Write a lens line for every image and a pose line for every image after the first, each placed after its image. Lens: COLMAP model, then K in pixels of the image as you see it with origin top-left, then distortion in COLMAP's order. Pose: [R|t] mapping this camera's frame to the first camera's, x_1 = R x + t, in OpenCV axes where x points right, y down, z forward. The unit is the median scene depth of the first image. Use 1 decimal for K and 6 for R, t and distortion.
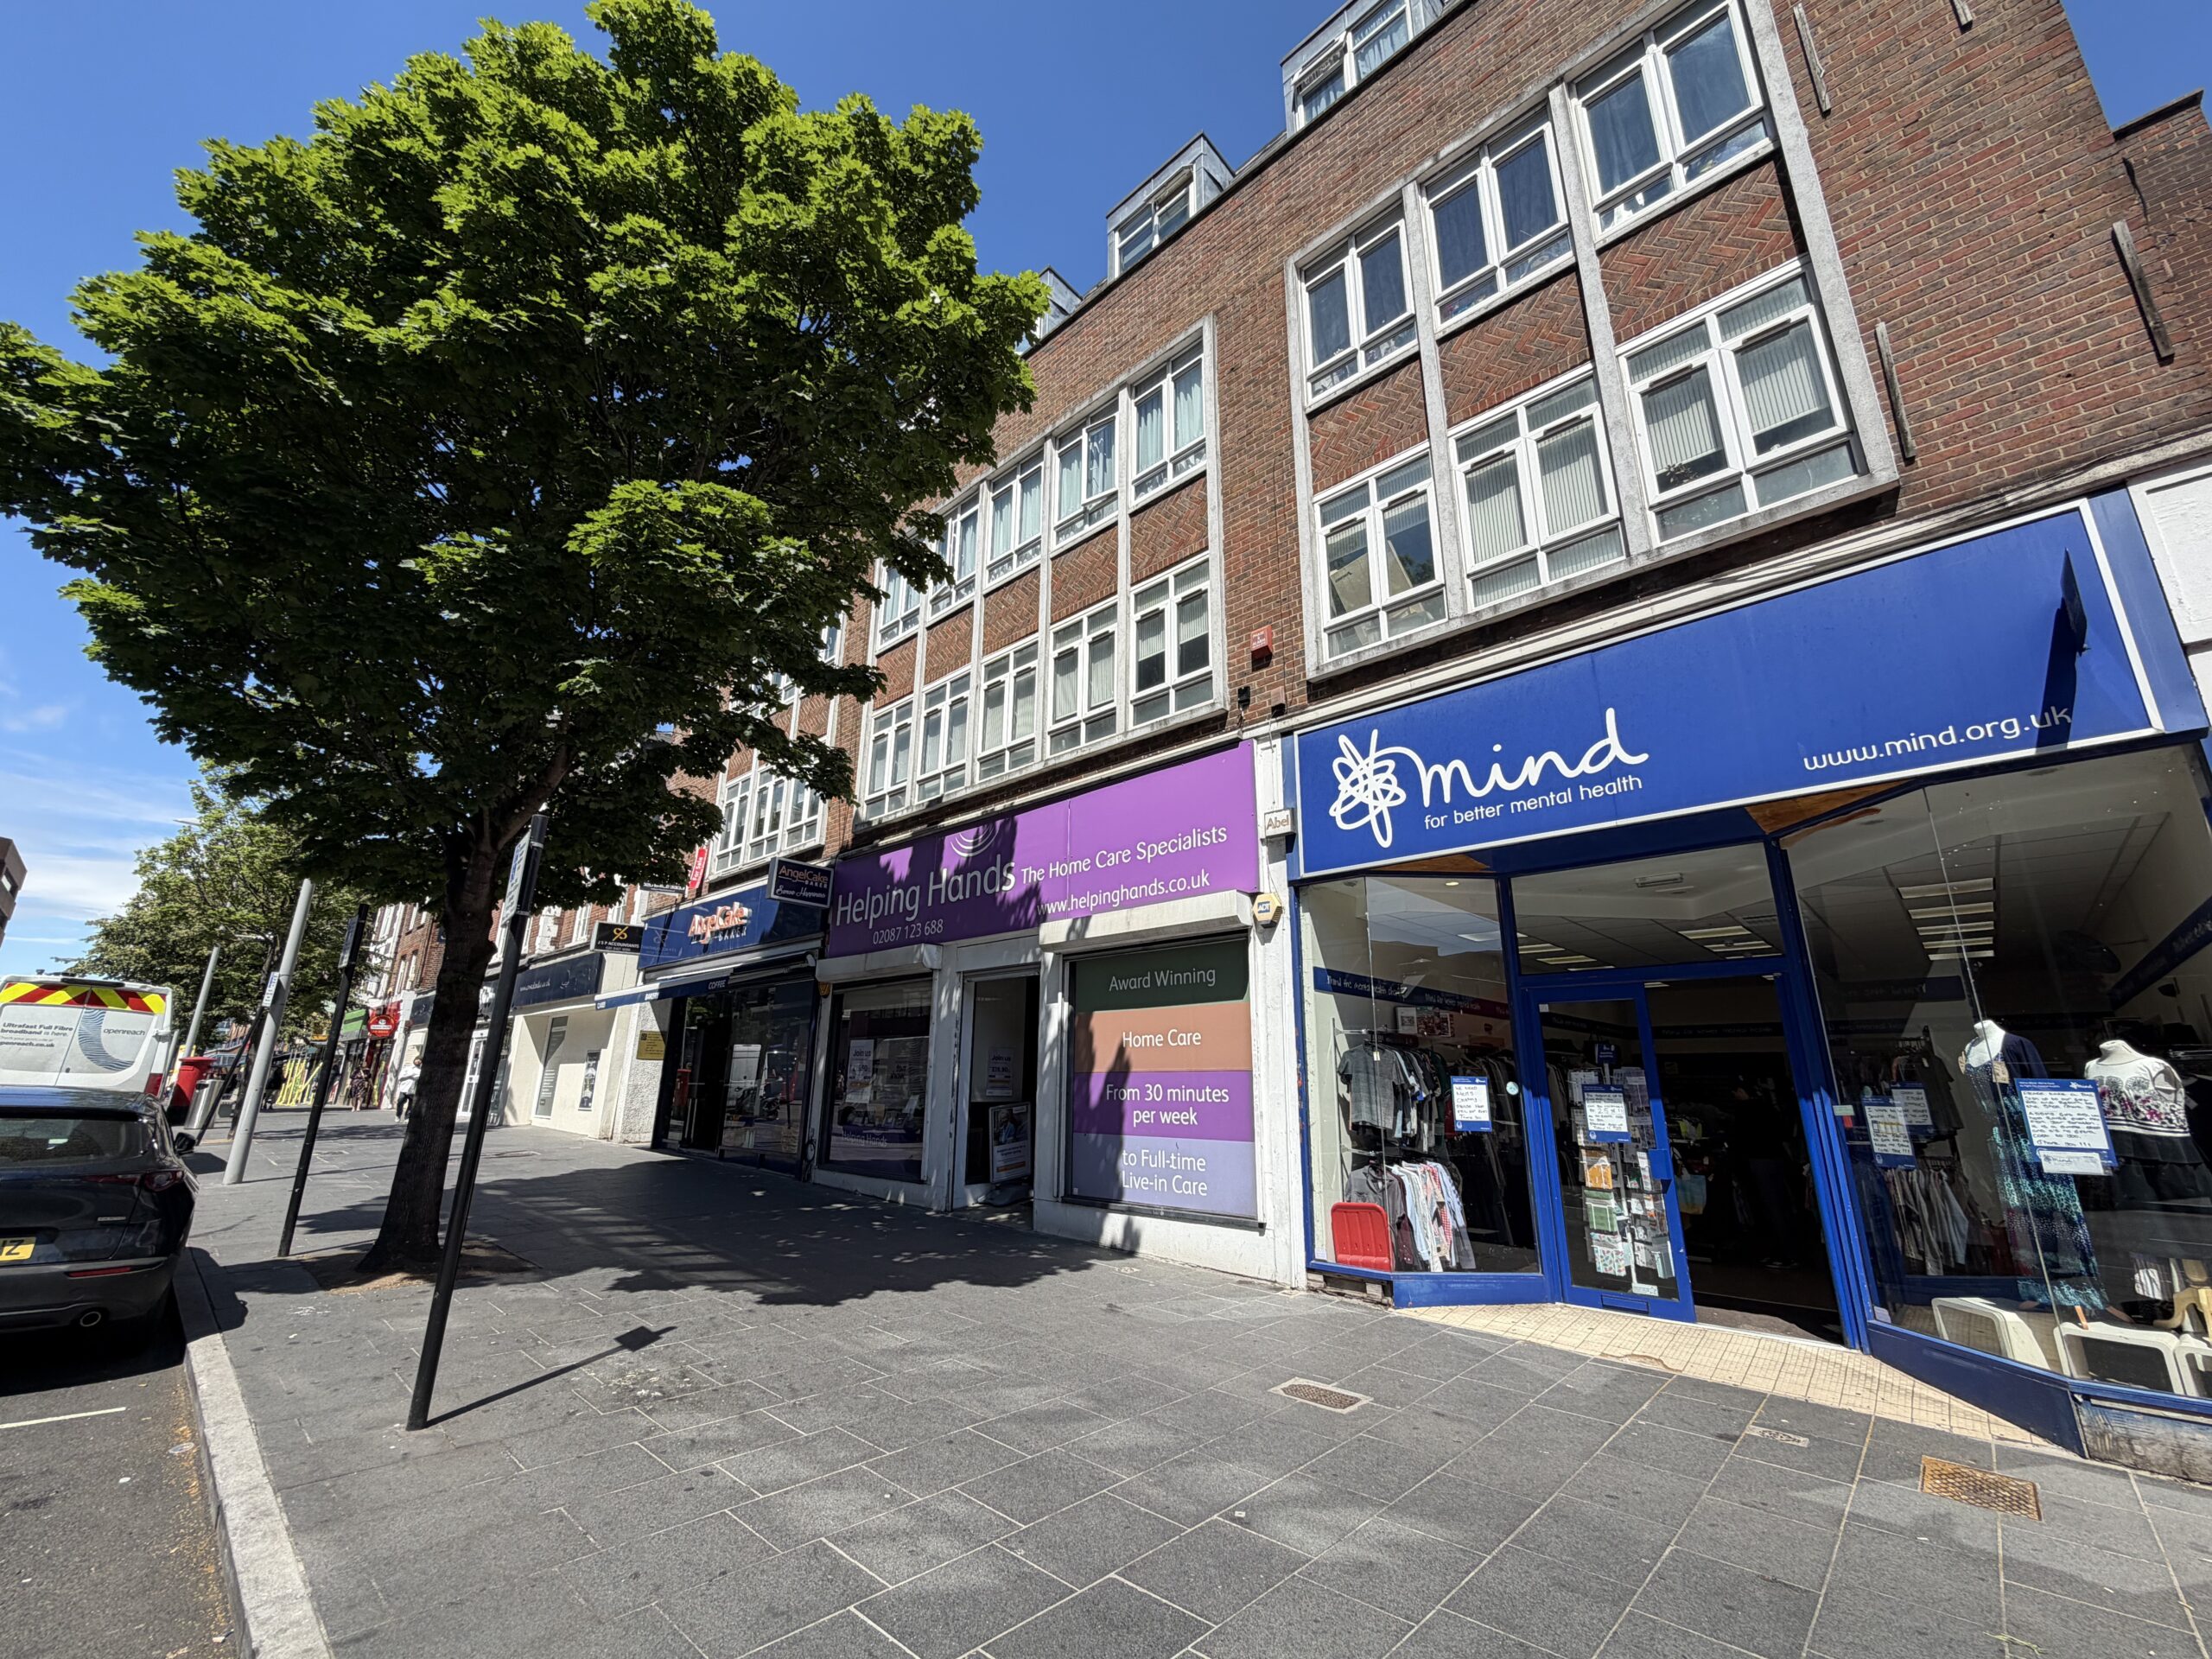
lens RADIAL K [[882.4, 0, 1106.0], [0, 882.4, 829.5], [0, 0, 1]] dist [-0.001334, -0.000627]
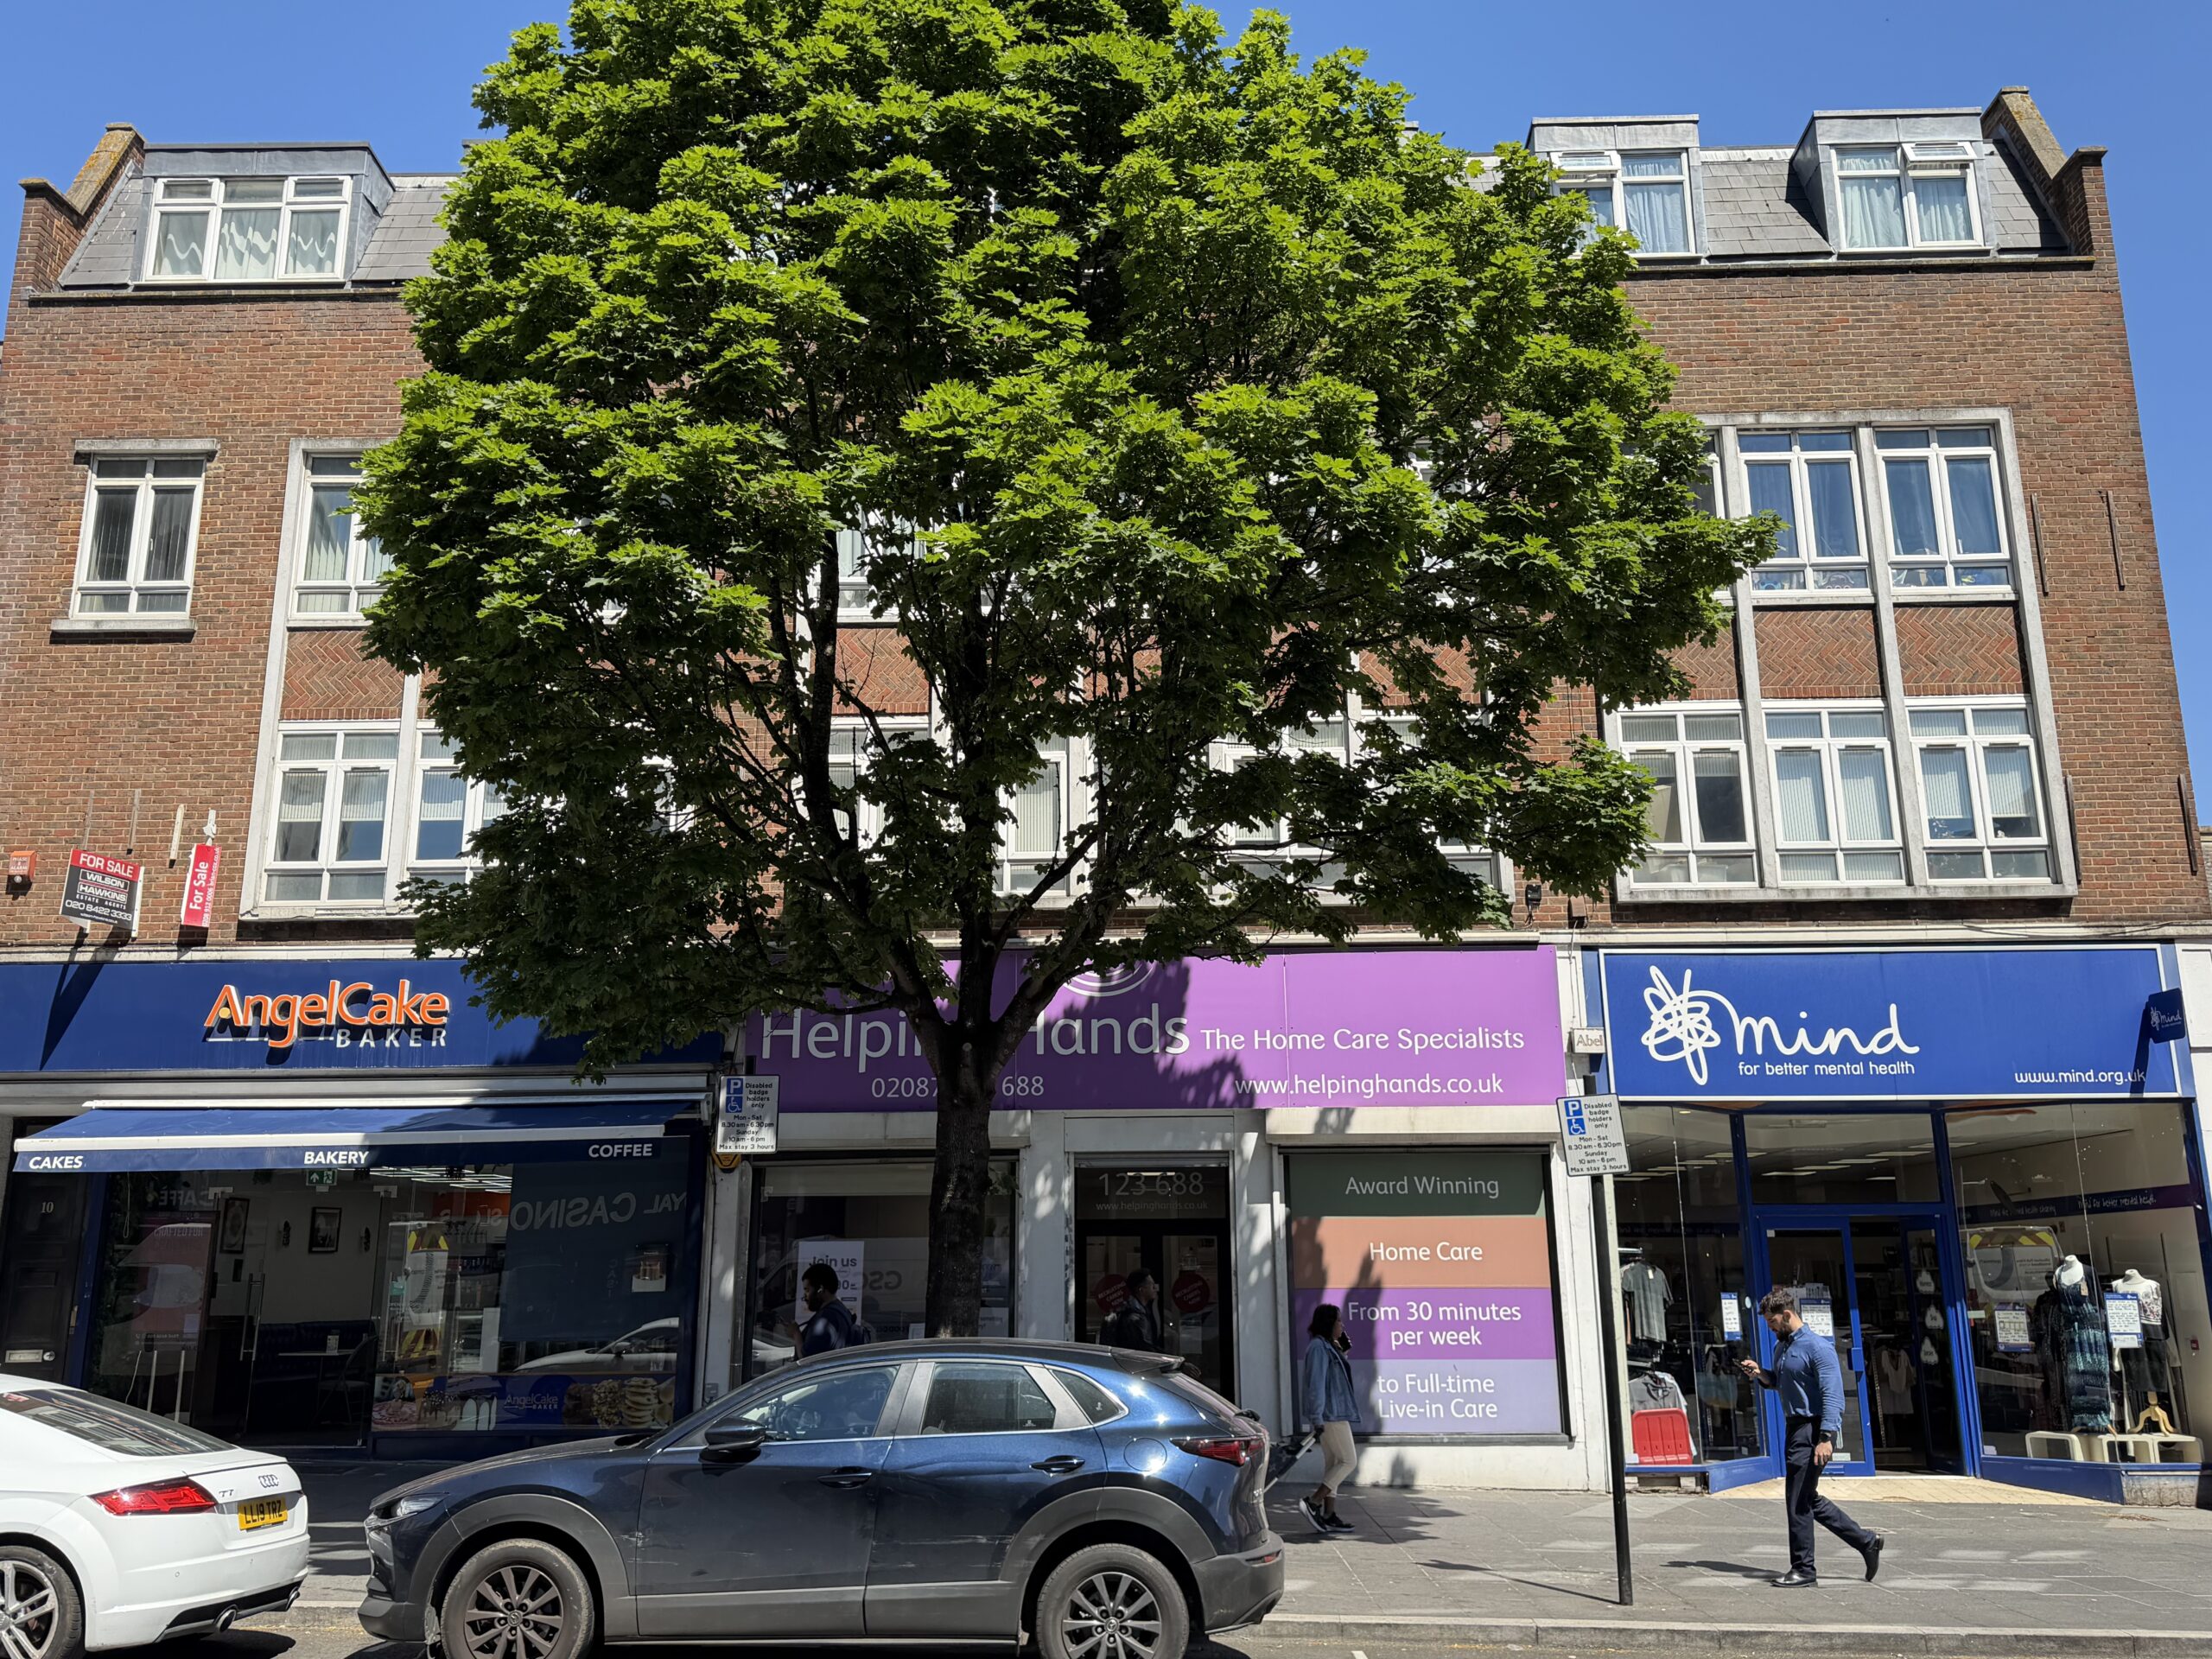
lens RADIAL K [[1770.2, 0, 1093.5], [0, 1770.2, 833.0], [0, 0, 1]] dist [0.099022, -0.117546]
pose [[0.742375, 0.149418, 0.653110, -1.580502], [-0.171980, 0.984650, -0.029781, -0.082845], [-0.647535, -0.090213, 0.756677, -0.150094]]
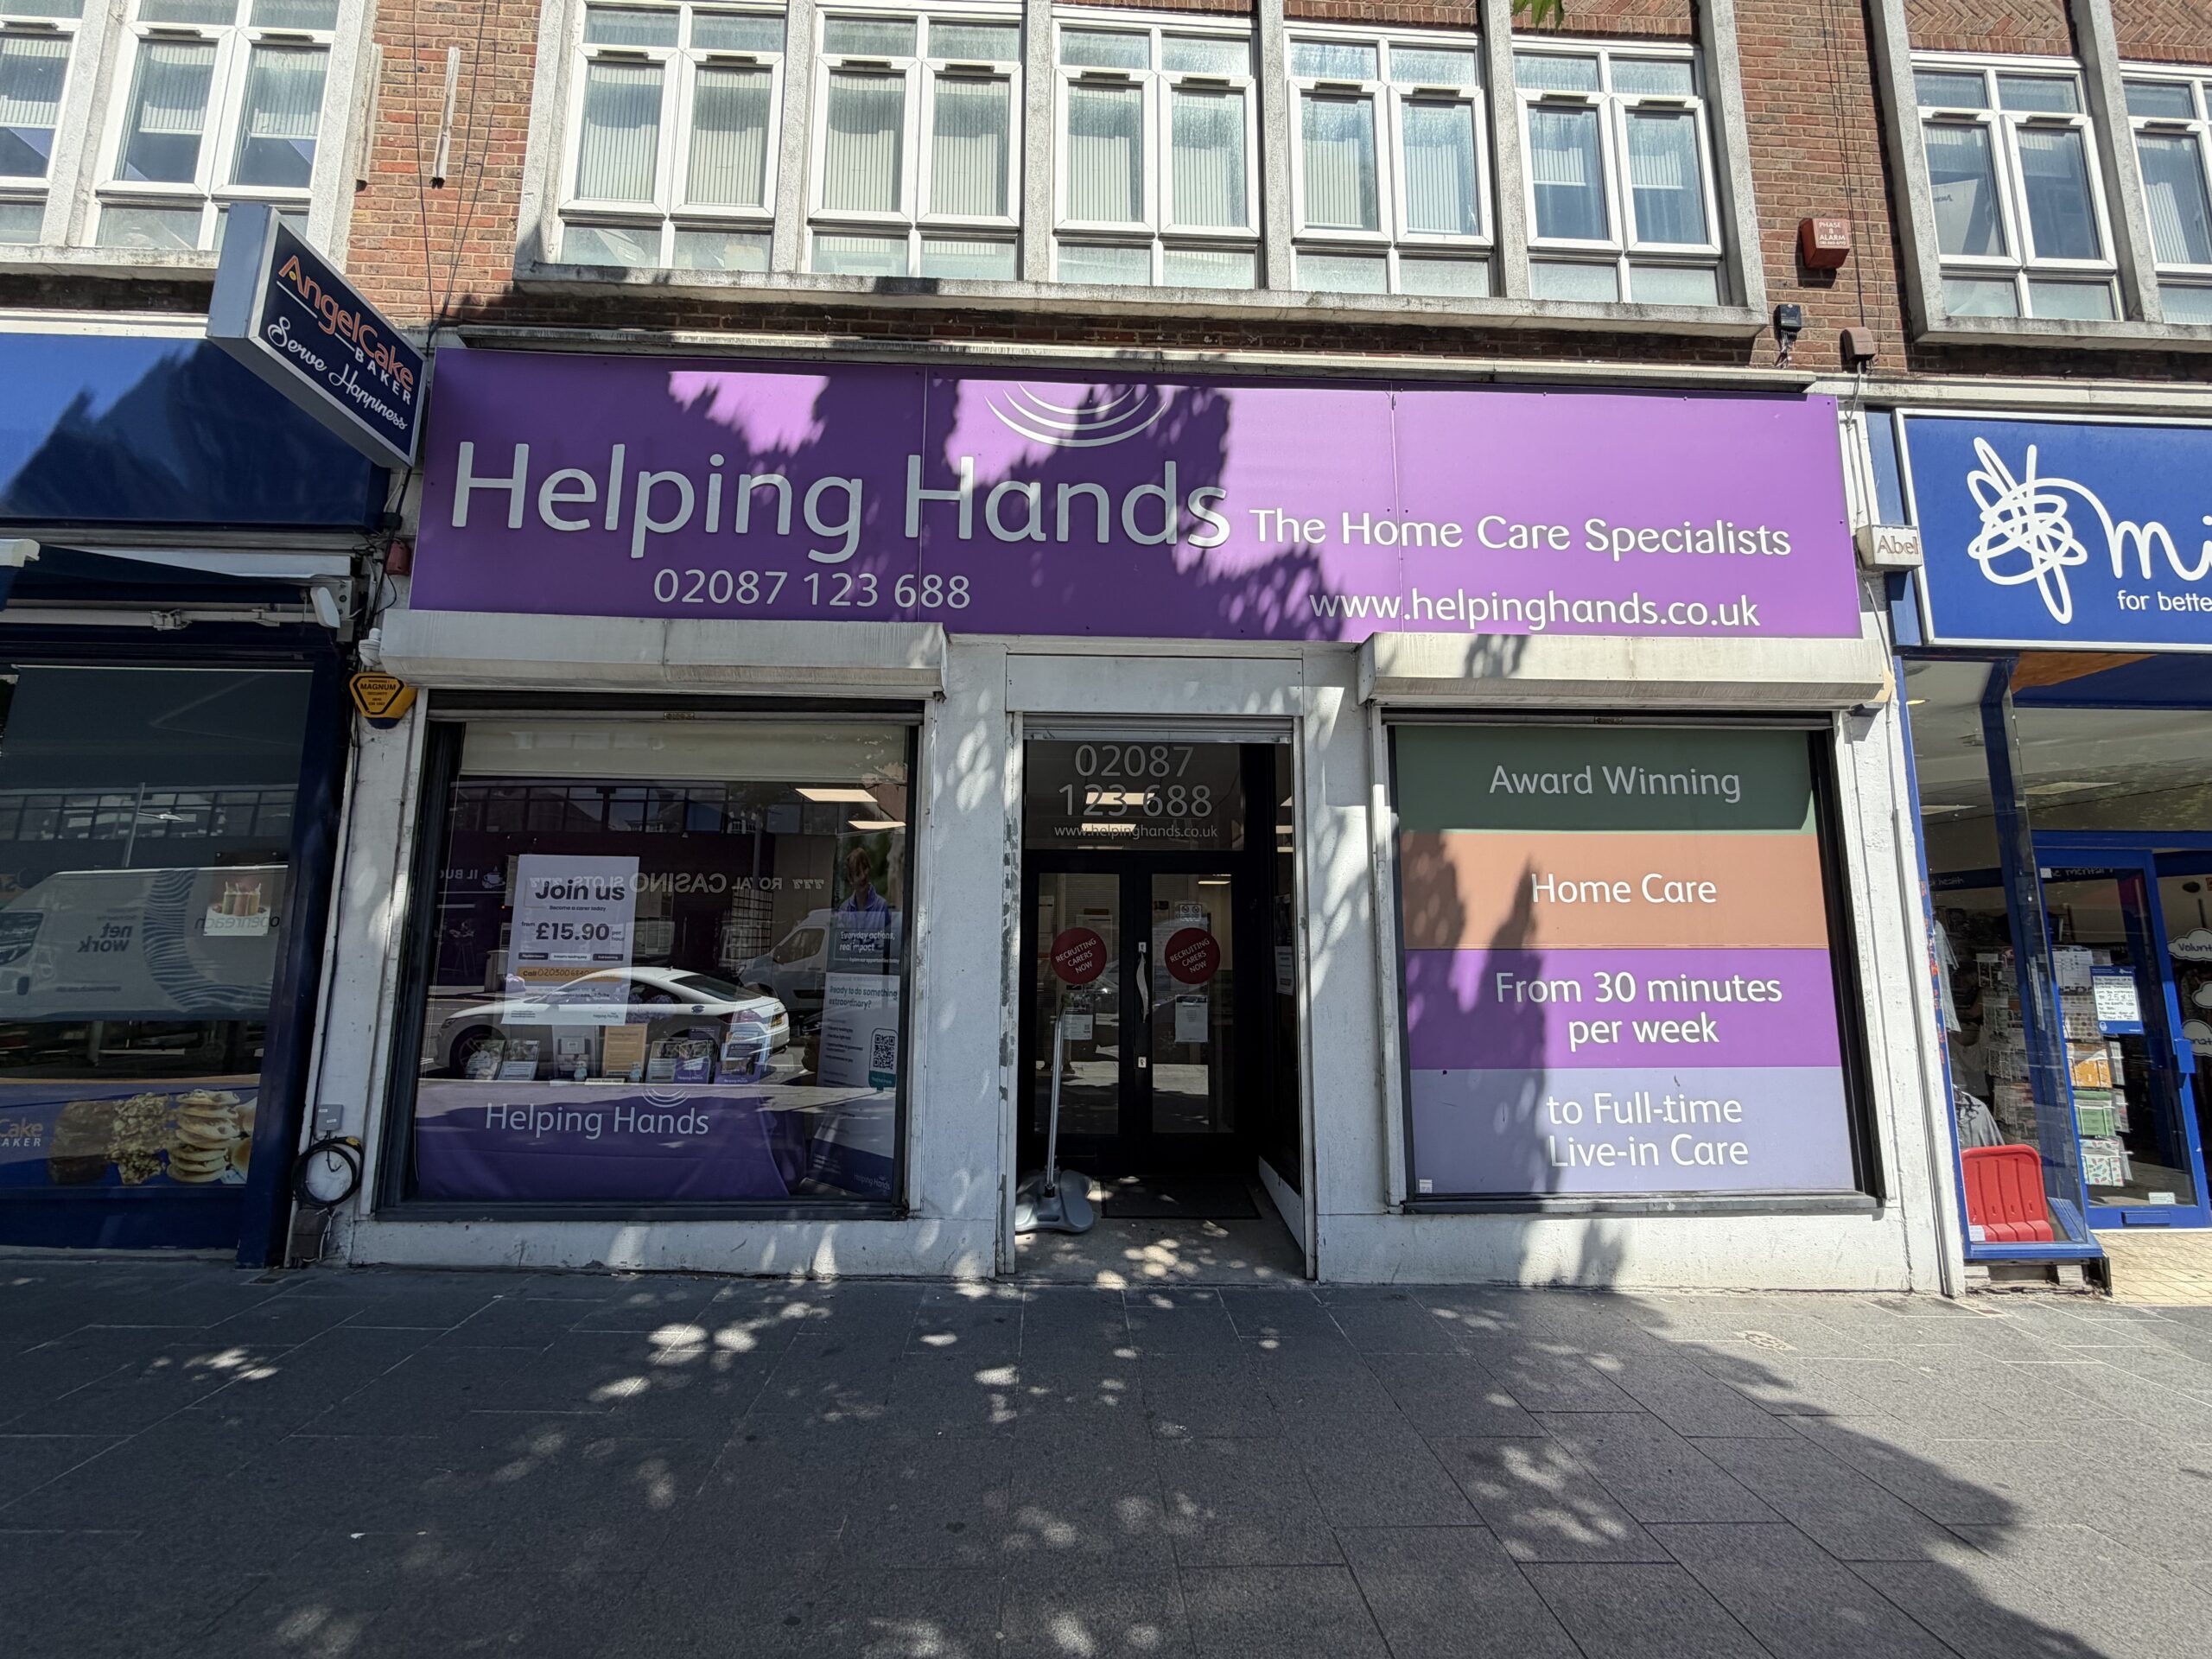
lens RADIAL K [[882.4, 0, 1095.1], [0, 882.4, 835.0], [0, 0, 1]] dist [-0.001334, -0.000627]
pose [[0.695831, 0.091683, 0.712329, -0.587512], [-0.195408, 0.978570, 0.064931, 0.250290], [-0.691111, -0.184376, 0.698836, 0.917875]]
